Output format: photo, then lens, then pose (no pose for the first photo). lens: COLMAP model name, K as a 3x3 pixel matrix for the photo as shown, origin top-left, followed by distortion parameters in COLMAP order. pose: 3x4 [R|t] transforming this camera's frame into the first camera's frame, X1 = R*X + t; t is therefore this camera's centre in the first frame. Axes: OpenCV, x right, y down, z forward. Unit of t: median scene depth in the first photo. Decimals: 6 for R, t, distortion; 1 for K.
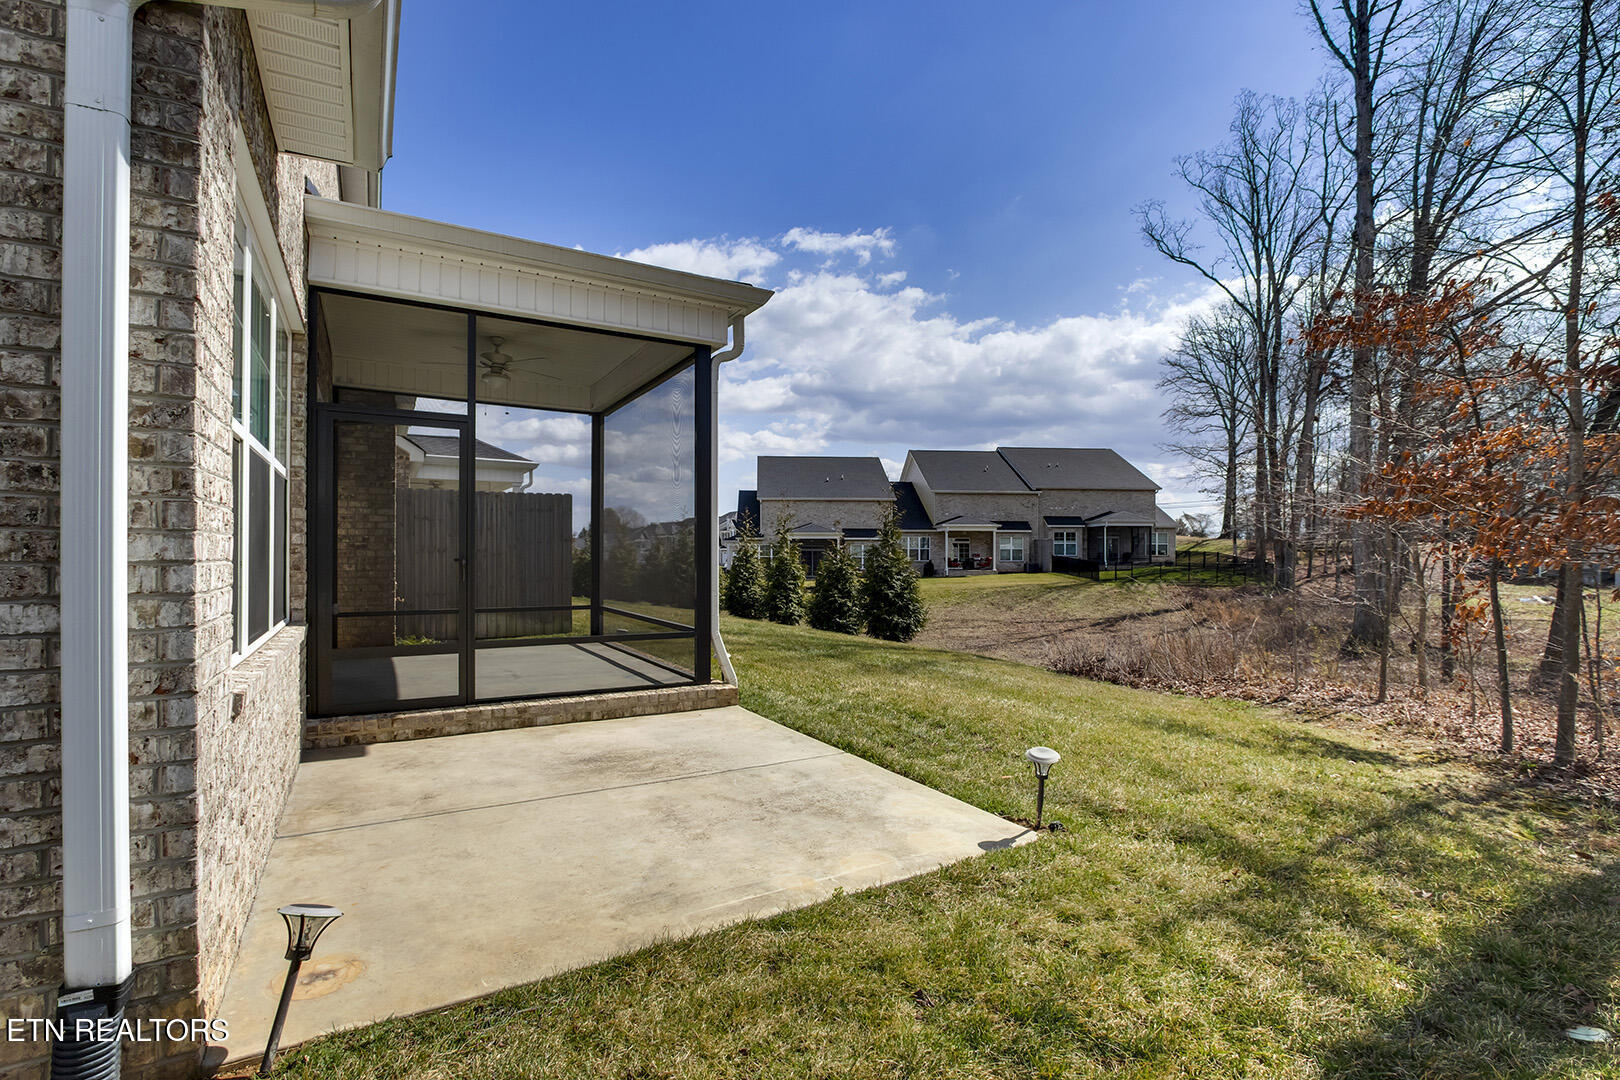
lens RADIAL K [[773.5, 0, 809.5], [0, 773.5, 547.2], [0, 0, 1]] dist [-0.022505, 0.002340]
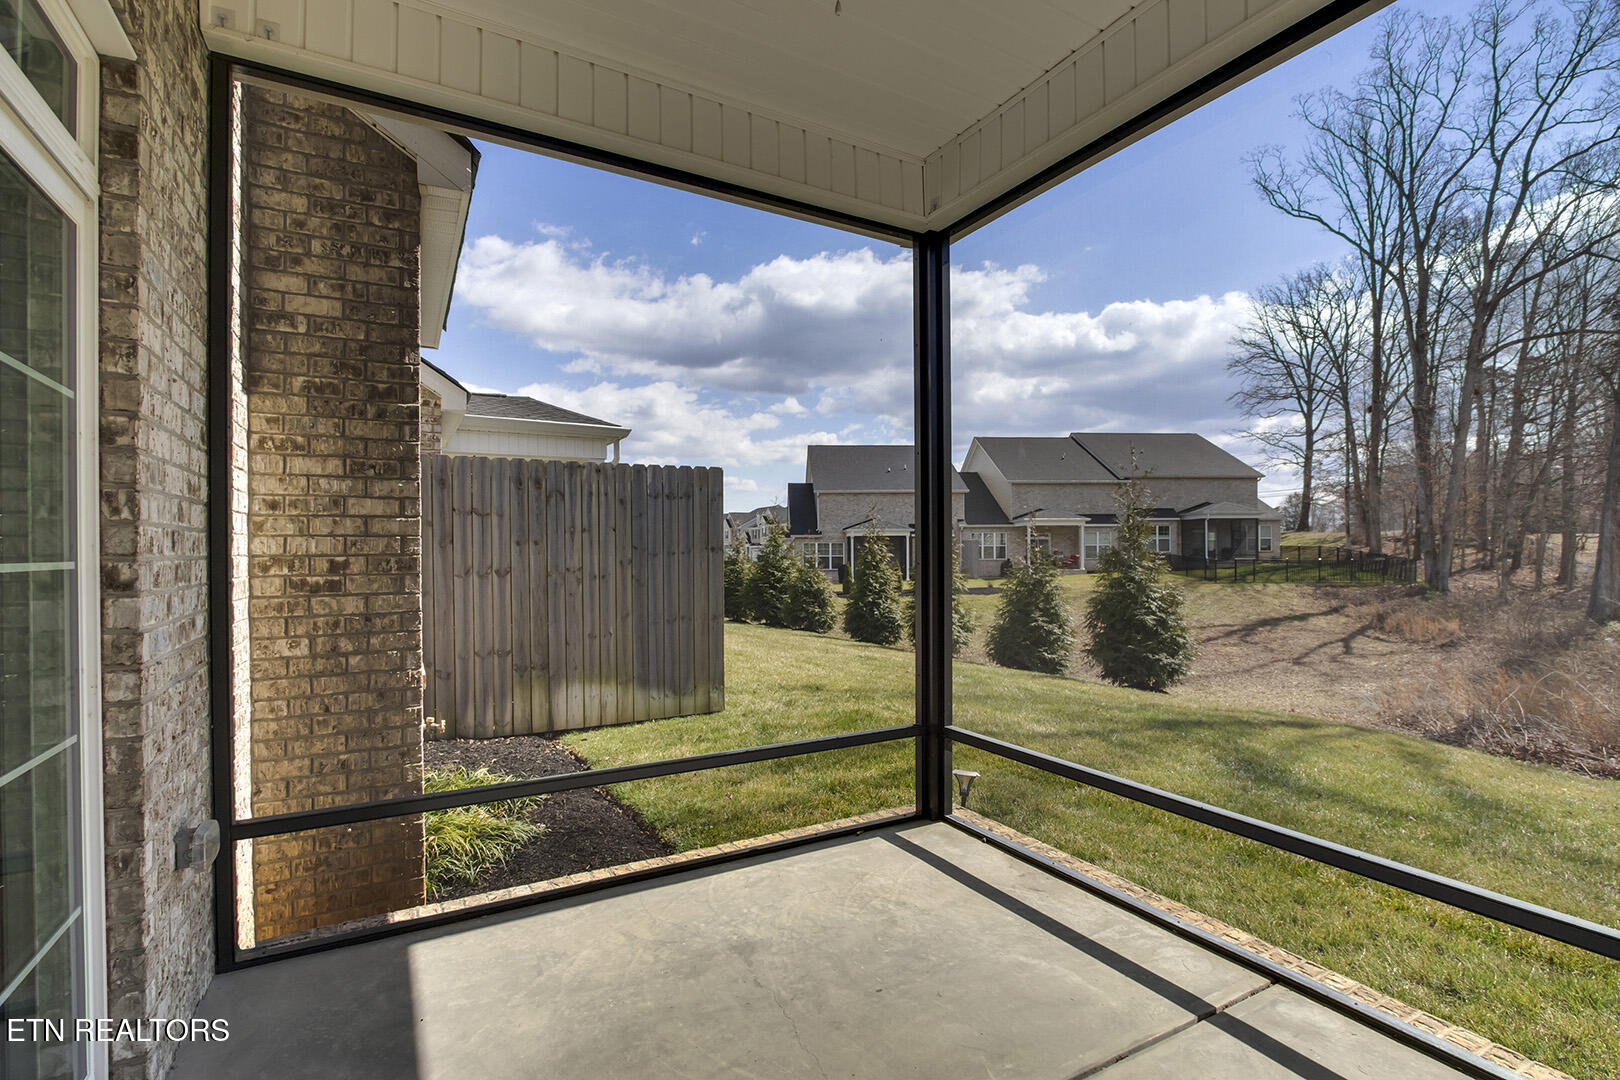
lens RADIAL K [[773.5, 0, 807.2], [0, 773.5, 544.1], [0, 0, 1]] dist [-0.022505, 0.002340]
pose [[0.999705, -0.009781, -0.022252, -0.056841], [0.009796, 0.999952, 0.000568, -0.002967], [0.022245, -0.000786, 0.999752, 0.104683]]
